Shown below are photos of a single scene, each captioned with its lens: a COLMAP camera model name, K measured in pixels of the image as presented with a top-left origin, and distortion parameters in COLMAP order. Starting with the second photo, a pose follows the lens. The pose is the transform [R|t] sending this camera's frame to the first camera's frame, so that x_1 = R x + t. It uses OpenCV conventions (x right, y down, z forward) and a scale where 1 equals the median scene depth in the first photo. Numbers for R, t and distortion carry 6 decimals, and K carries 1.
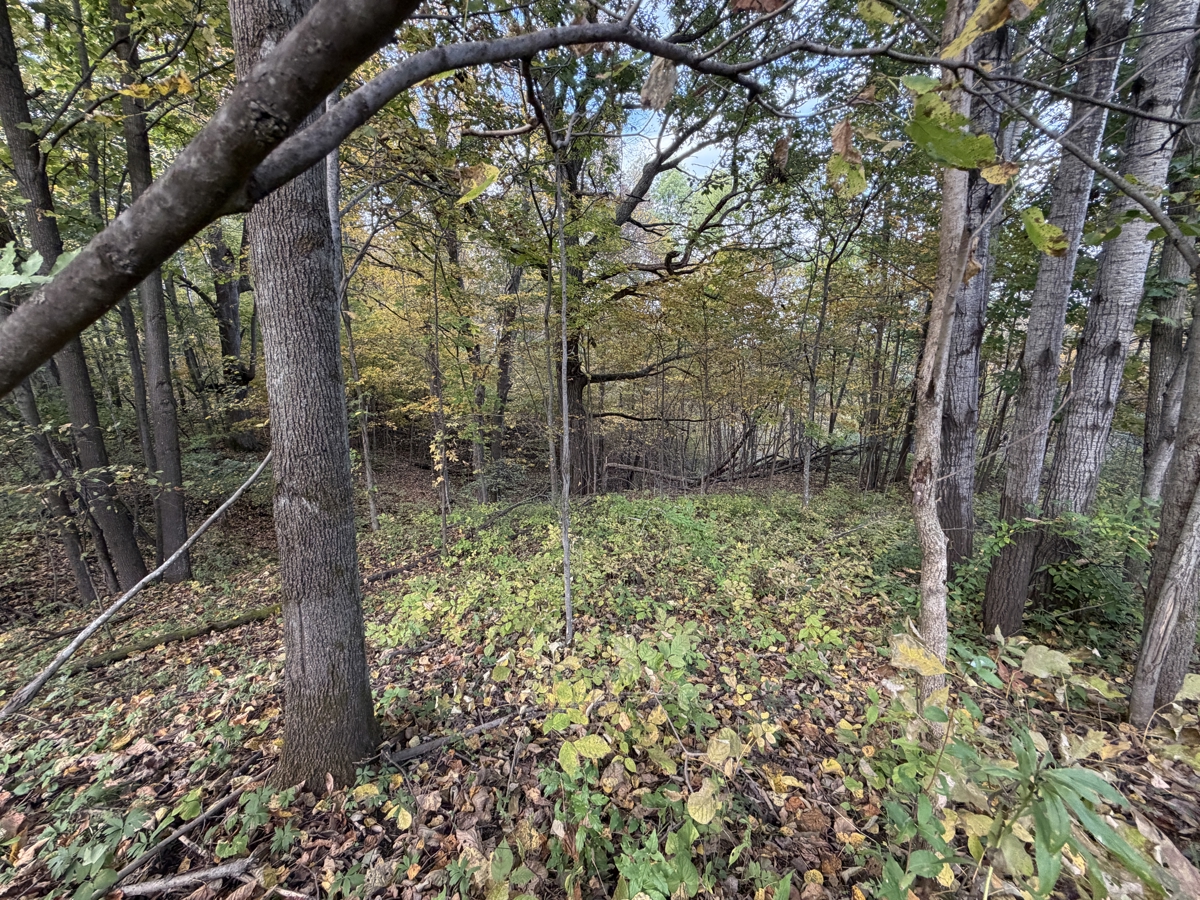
lens RADIAL K [[475.5, 0, 599.2], [0, 475.5, 444.7], [0, 0, 1]] dist [0.001064, -0.000384]
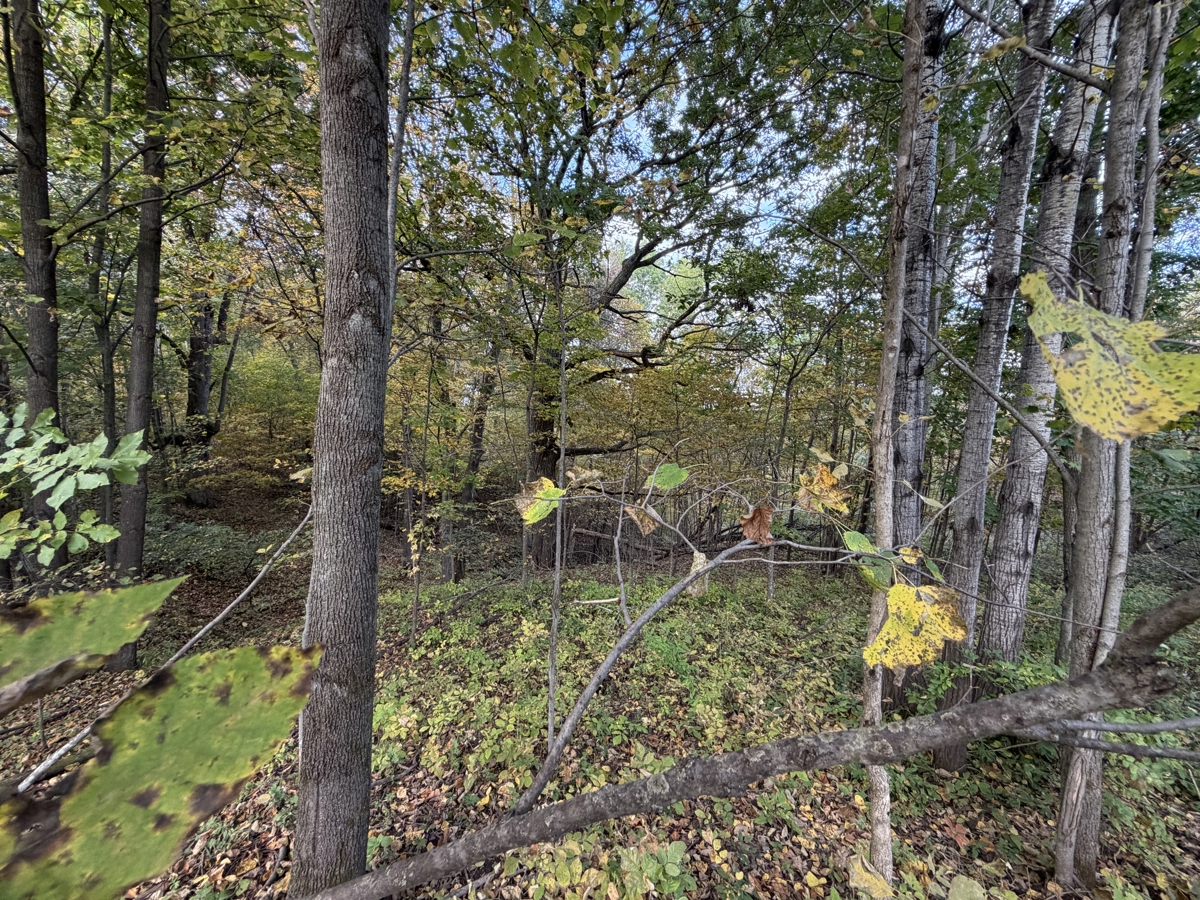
lens RADIAL K [[475.5, 0, 599.2], [0, 475.5, 444.7], [0, 0, 1]] dist [0.001064, -0.000384]
pose [[0.996718, 0.047774, 0.065351, -0.055954], [-0.039701, 0.992018, -0.119684, -0.169337], [-0.070547, 0.116697, 0.990659, -0.103506]]
